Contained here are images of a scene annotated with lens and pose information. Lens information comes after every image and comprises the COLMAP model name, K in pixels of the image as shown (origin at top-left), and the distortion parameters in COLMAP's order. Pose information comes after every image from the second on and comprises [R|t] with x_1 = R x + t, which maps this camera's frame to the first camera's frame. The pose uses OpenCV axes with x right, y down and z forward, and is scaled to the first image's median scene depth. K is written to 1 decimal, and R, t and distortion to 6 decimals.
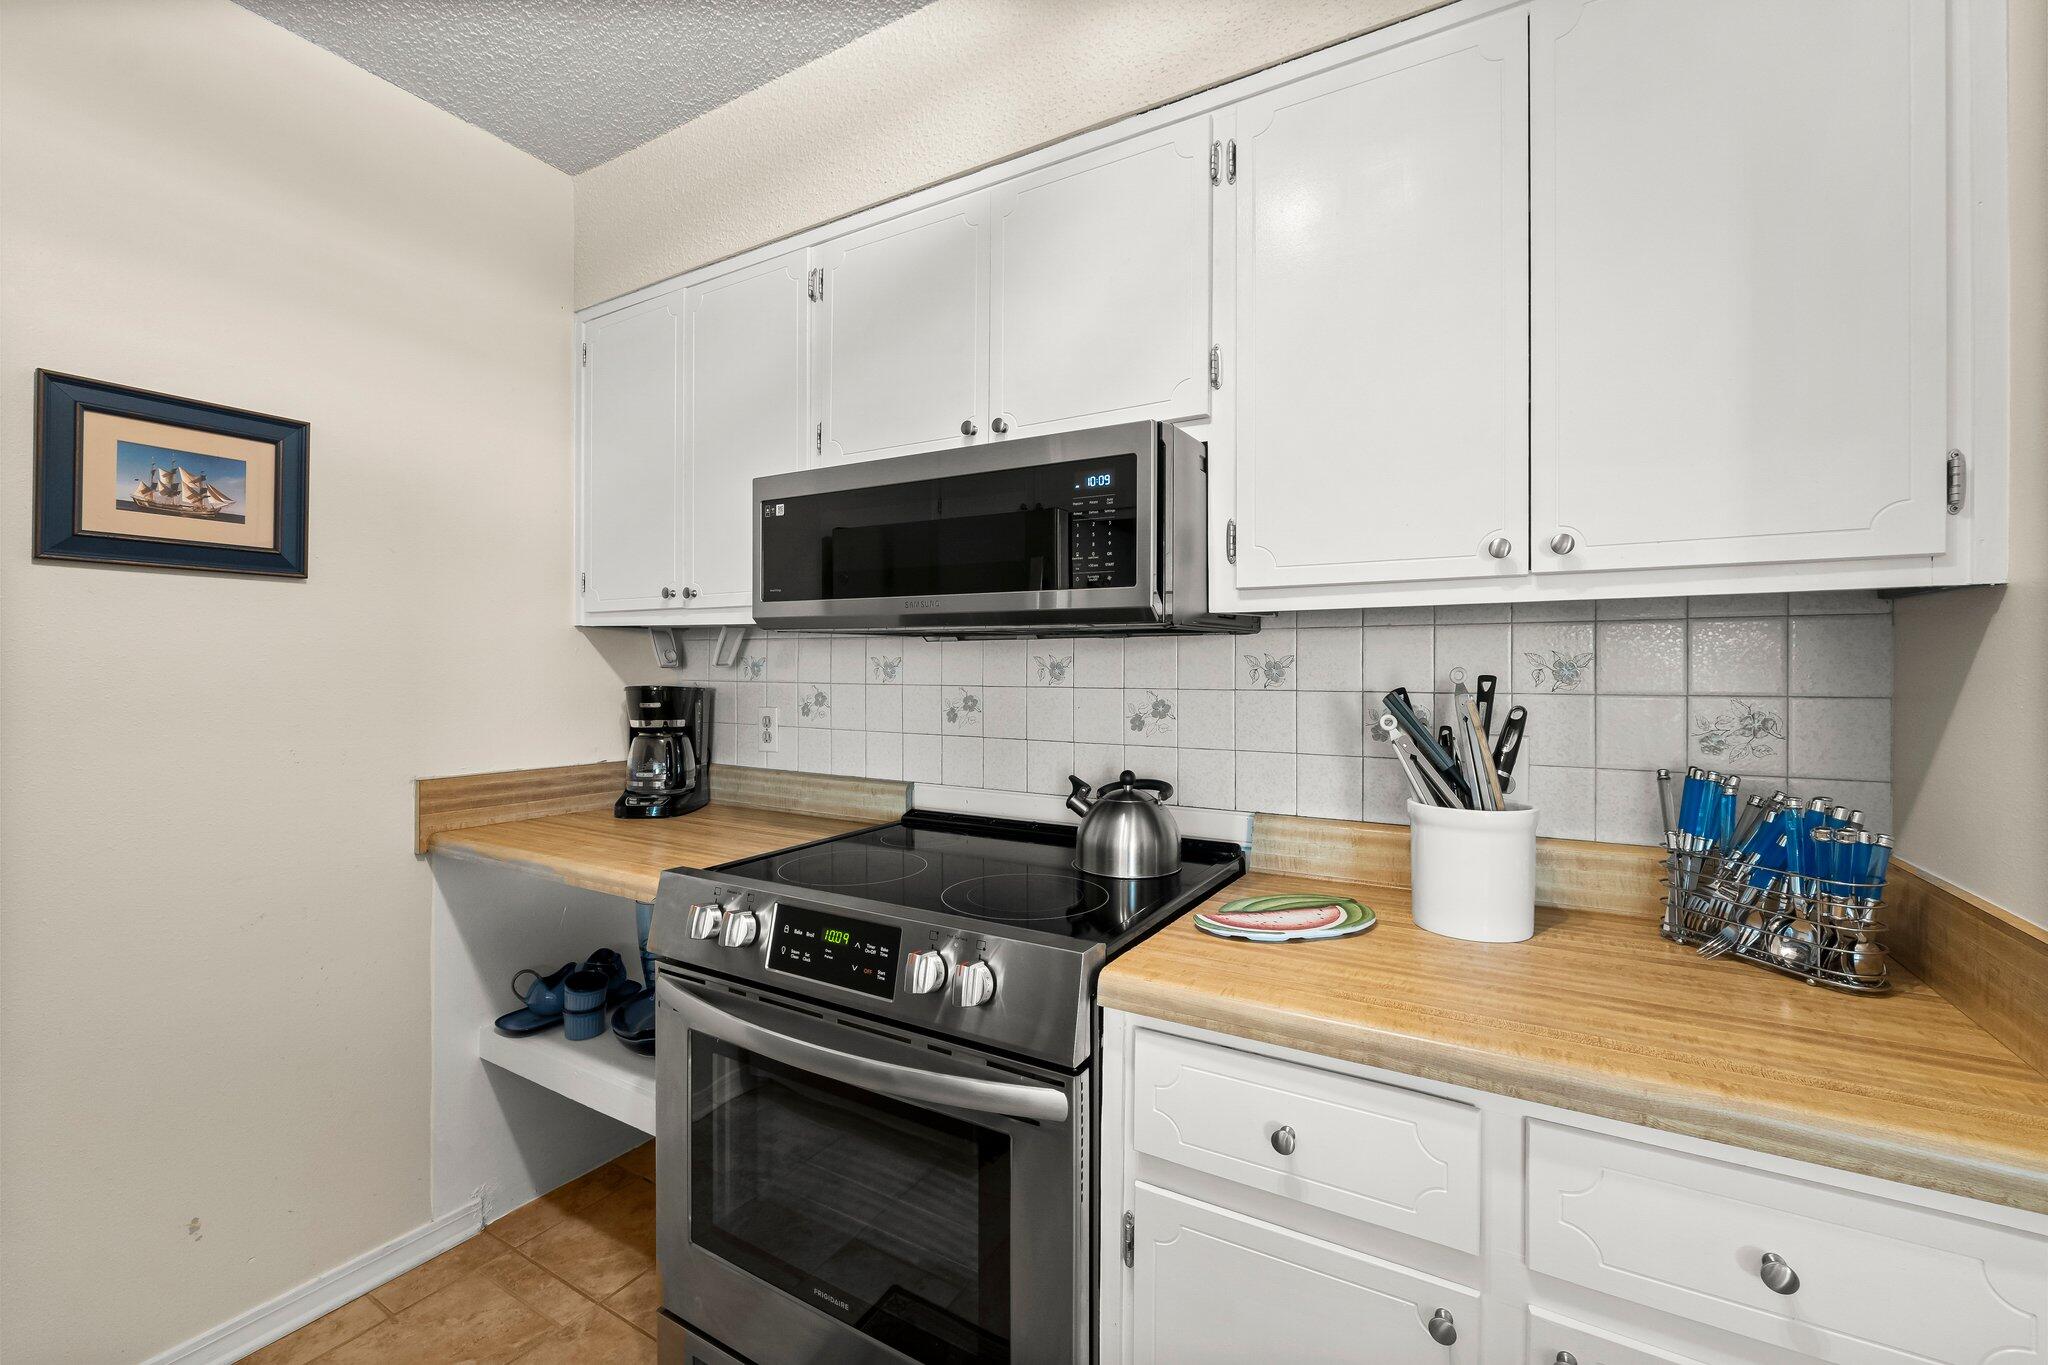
lens RADIAL K [[860.7, 0, 1034.4], [0, 860.7, 669.3], [0, 0, 1]] dist [-0.001651, -0.000970]
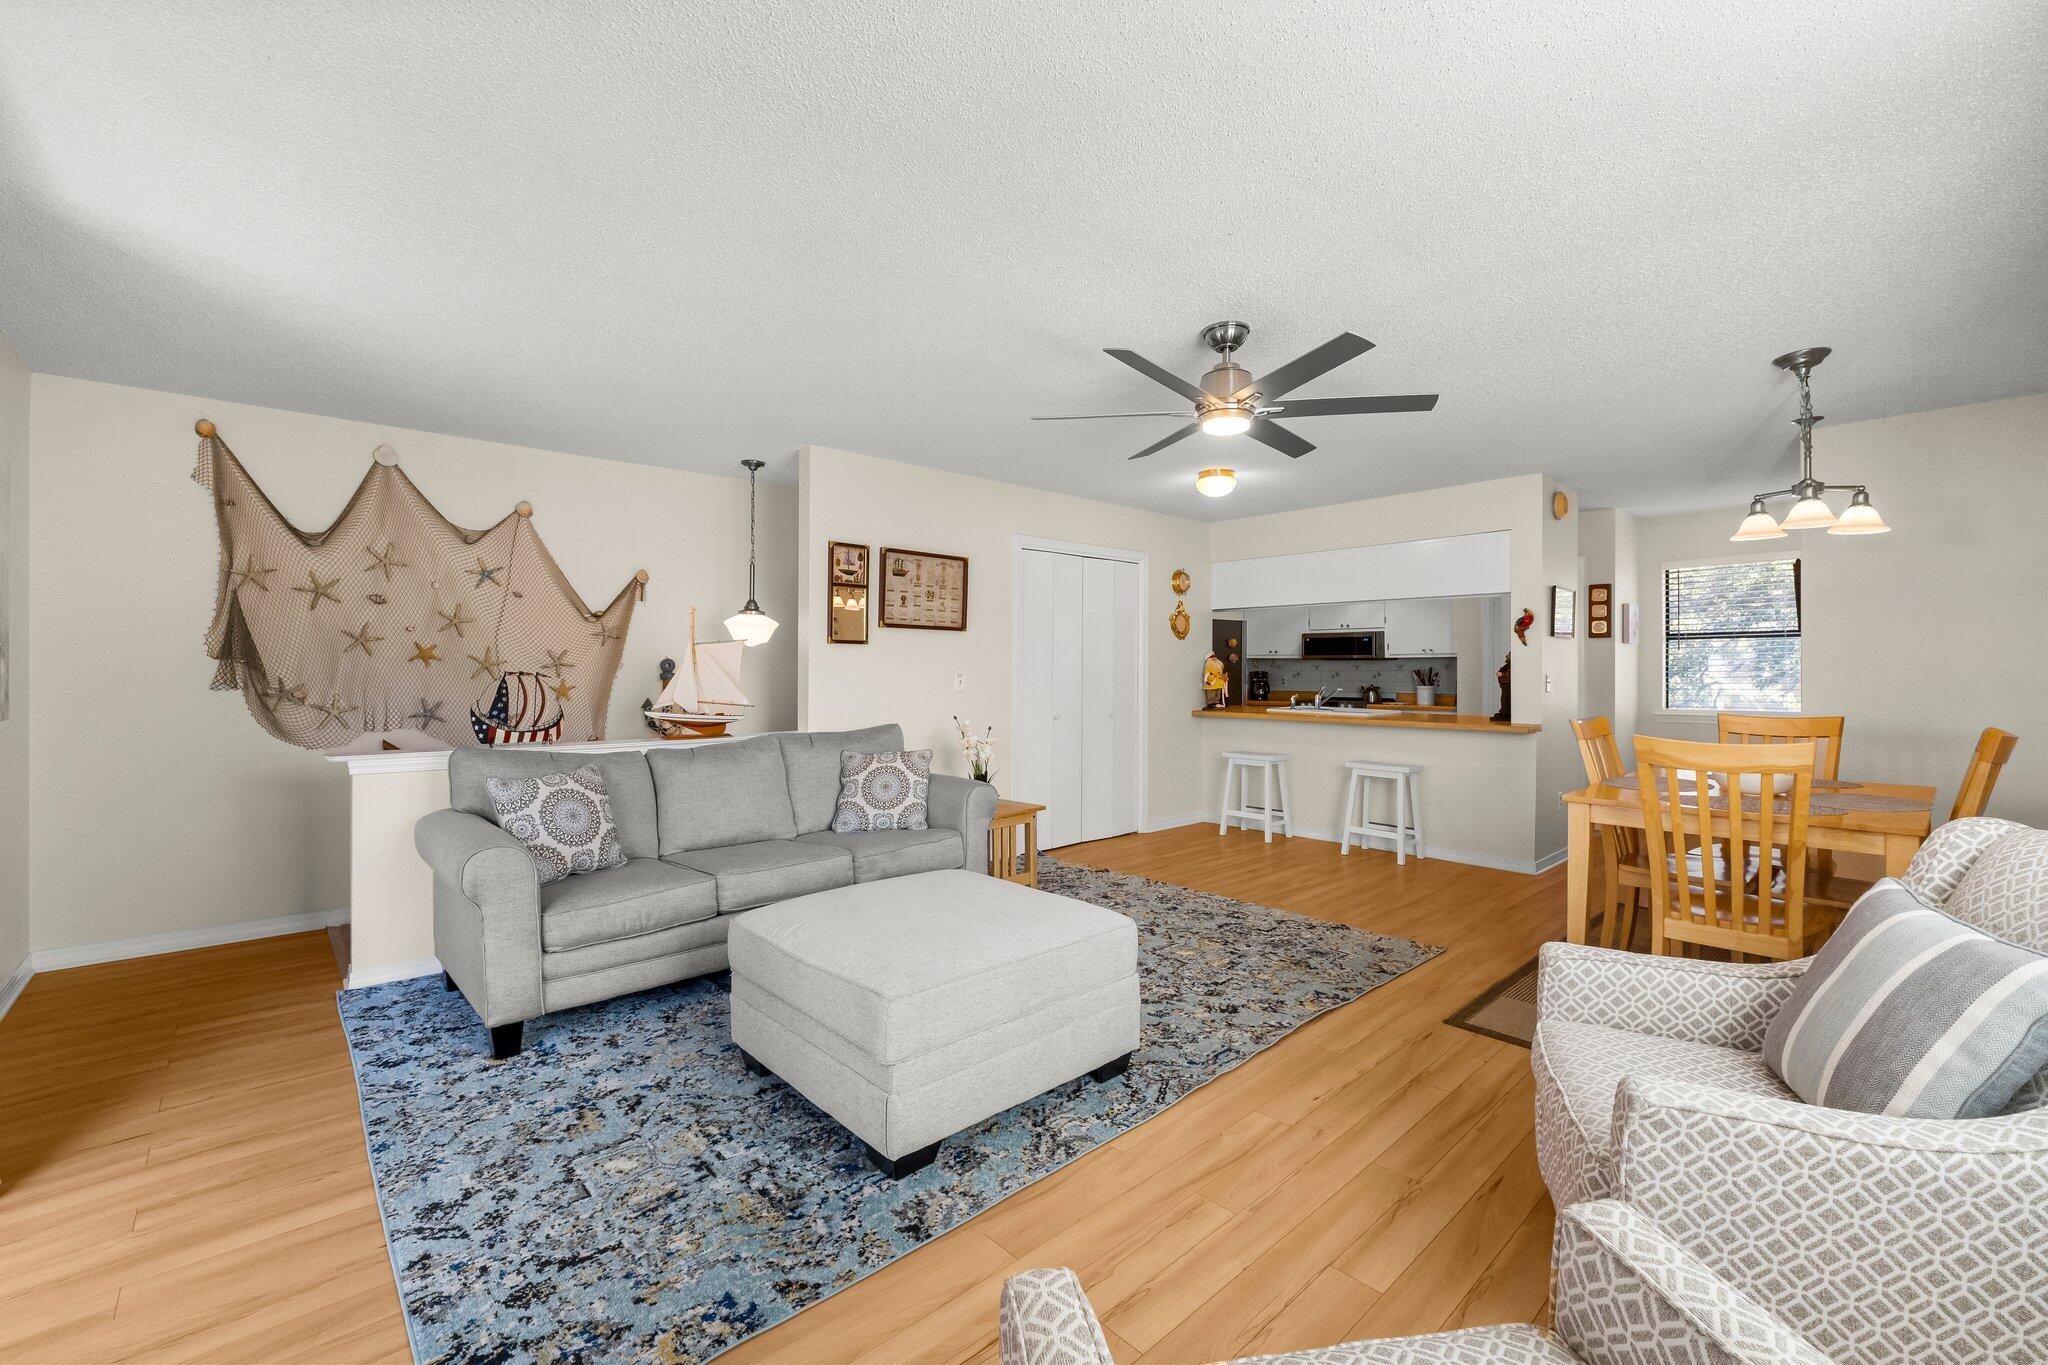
lens RADIAL K [[860.7, 0, 1032.0], [0, 860.7, 667.9], [0, 0, 1]] dist [-0.001651, -0.000970]
pose [[0.958281, -0.005643, -0.285772, -0.405376], [0.005062, 0.999983, -0.002773, 0.012516], [0.285783, 0.001211, 0.958294, -4.941590]]
